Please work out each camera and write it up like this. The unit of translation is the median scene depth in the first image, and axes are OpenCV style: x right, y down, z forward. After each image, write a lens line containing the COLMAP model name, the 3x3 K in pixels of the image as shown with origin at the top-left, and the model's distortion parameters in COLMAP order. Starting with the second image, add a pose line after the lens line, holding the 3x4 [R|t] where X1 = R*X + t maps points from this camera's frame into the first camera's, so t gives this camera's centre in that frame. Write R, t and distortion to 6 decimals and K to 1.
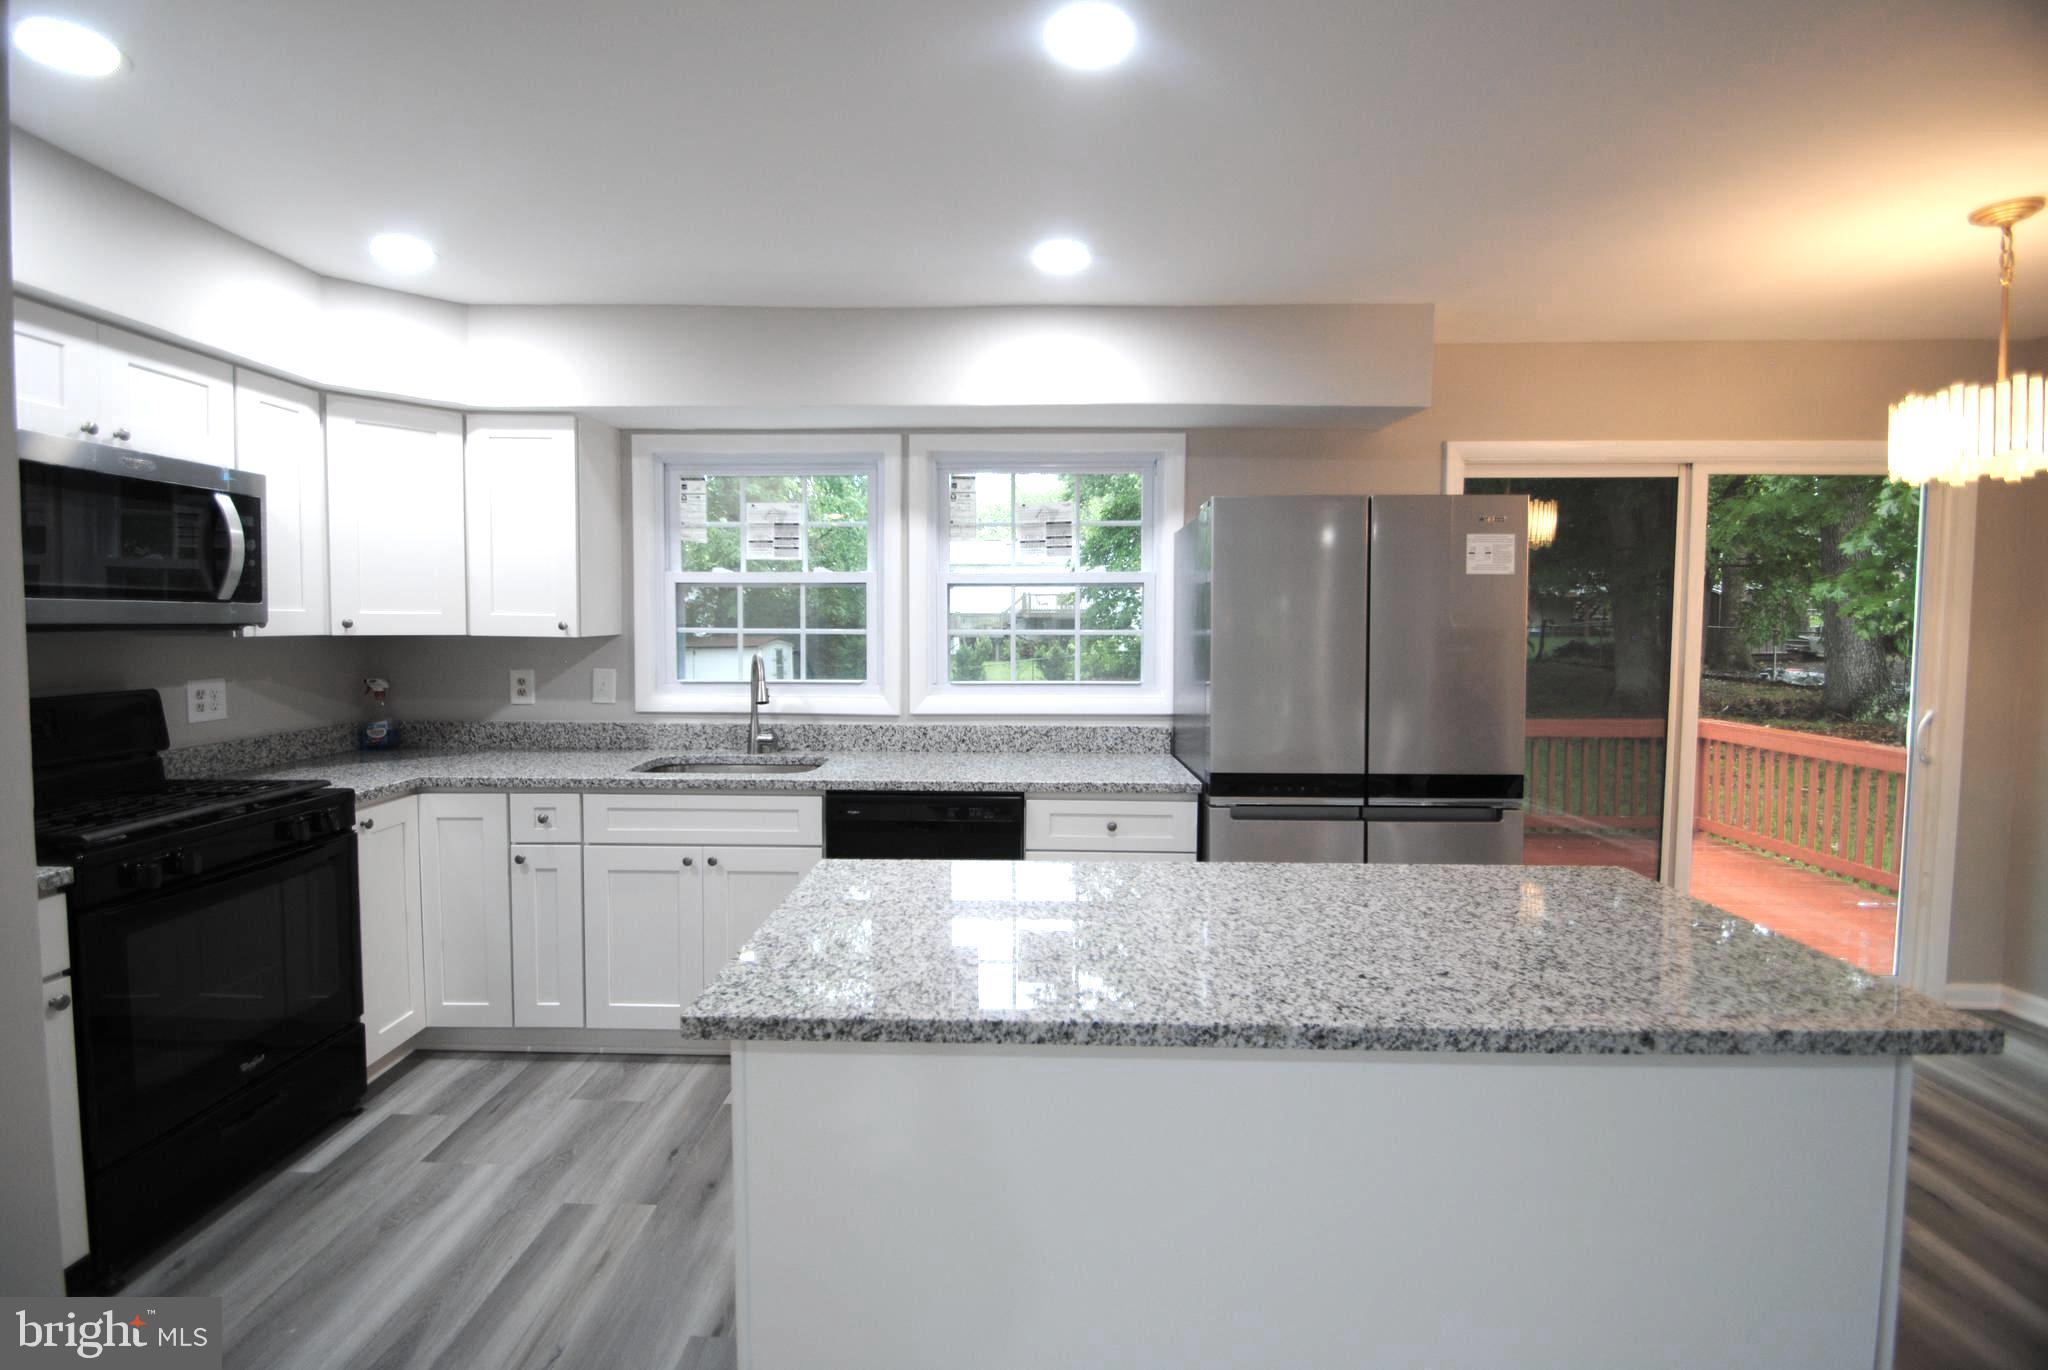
lens RADIAL K [[901.3, 0, 1001.0], [0, 901.3, 665.1], [0, 0, 1]] dist [0.016268, -0.019211]
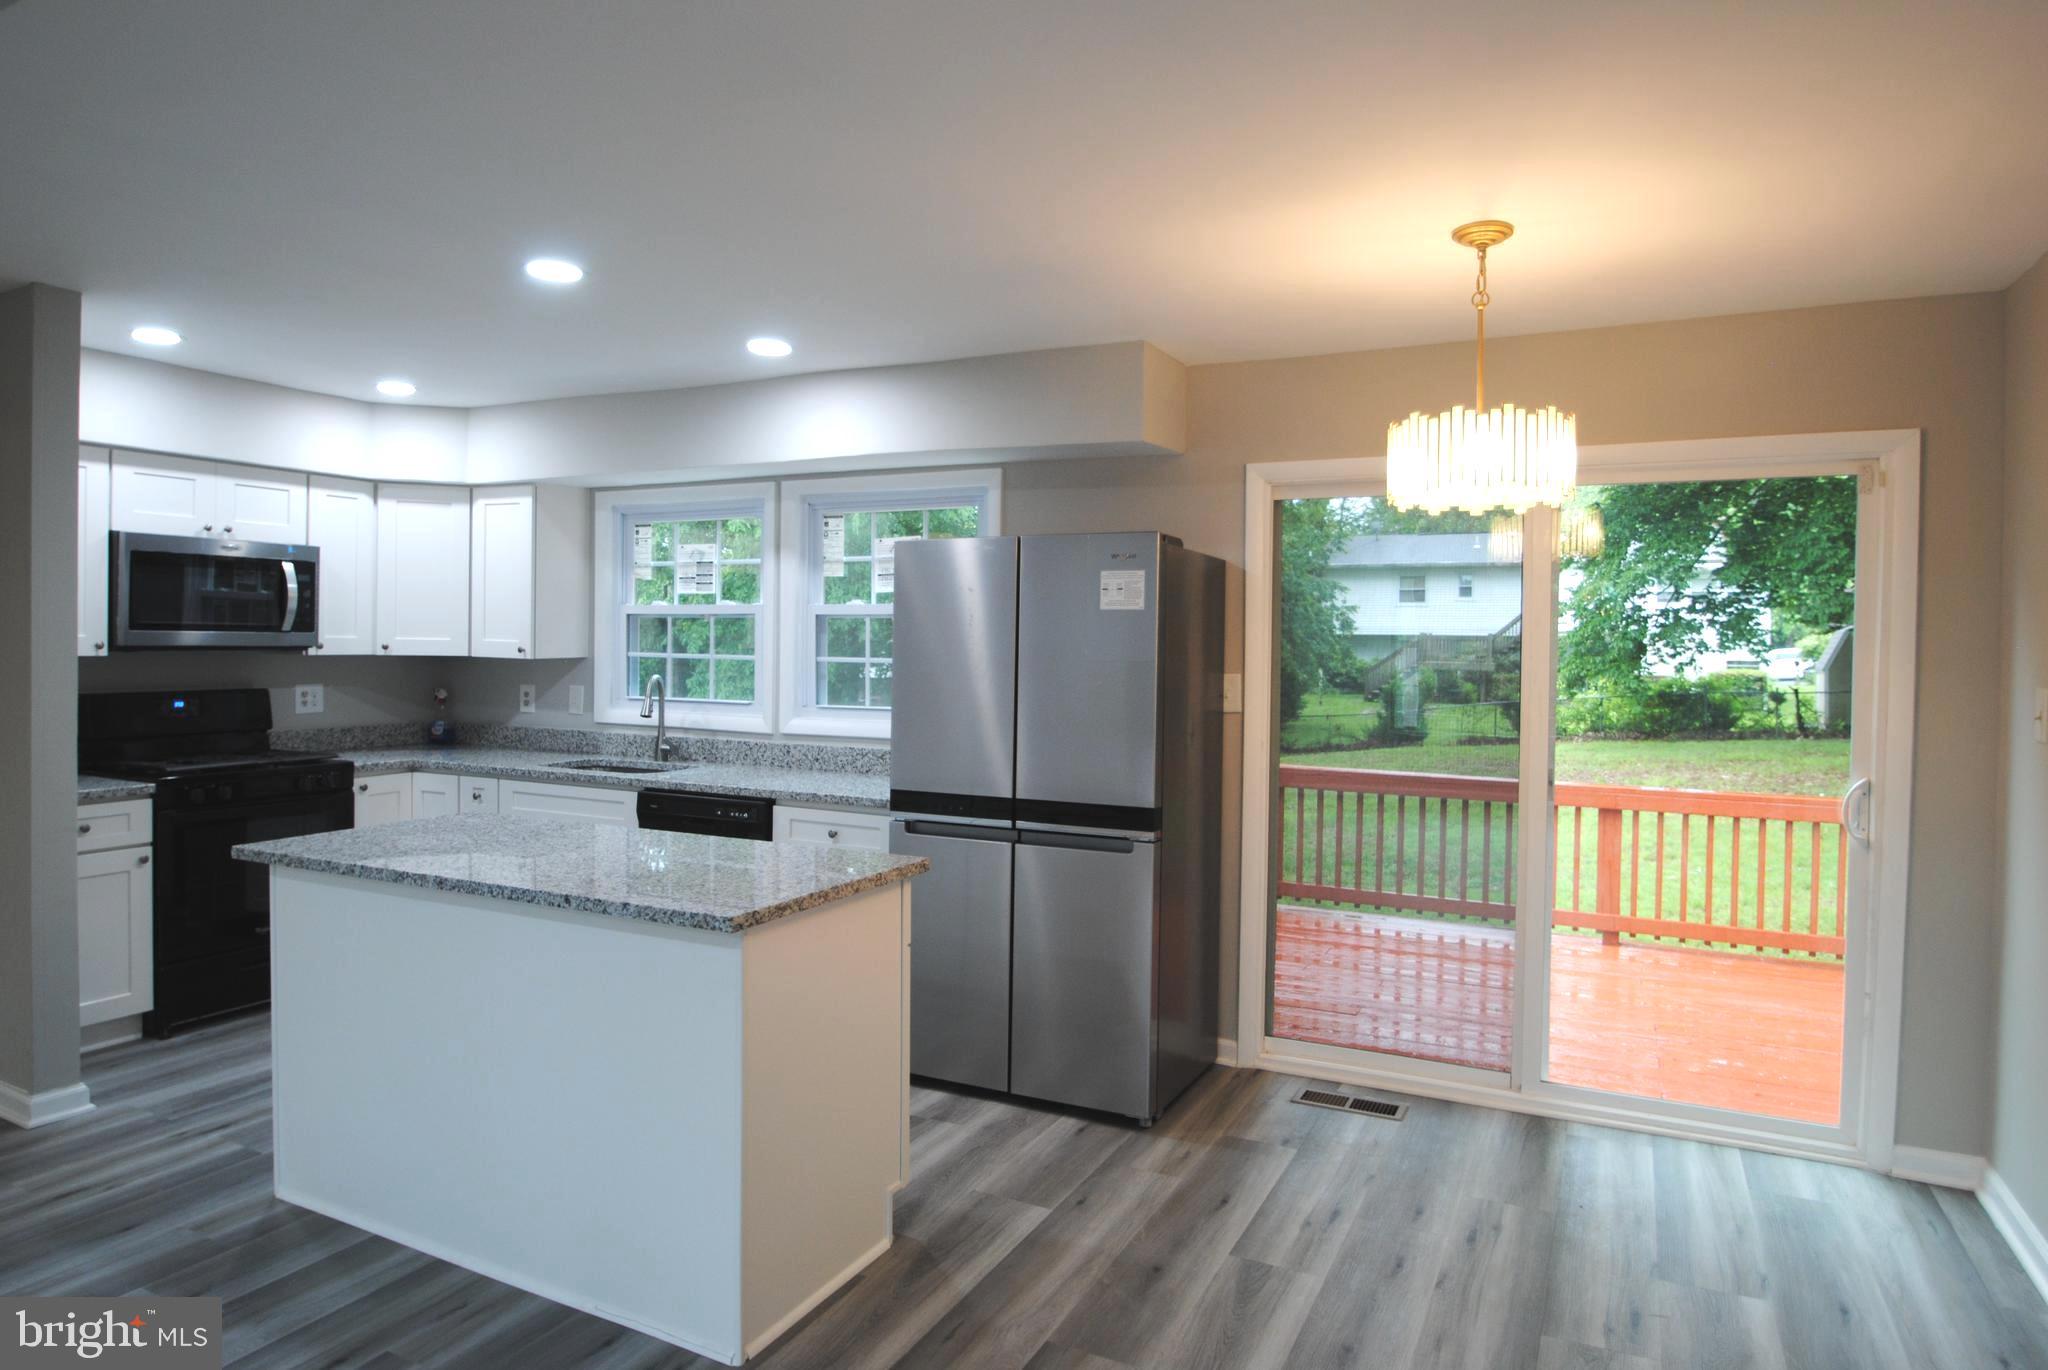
lens RADIAL K [[1228.8, 0, 995.5], [0, 1228.8, 659.9], [0, 0, 1]] dist [-0.024362, -0.000201]
pose [[0.904017, 0.014568, -0.427249, 0.867194], [-0.030035, 0.999114, -0.029486, 0.001505], [0.426441, 0.039488, 0.903653, -0.273478]]
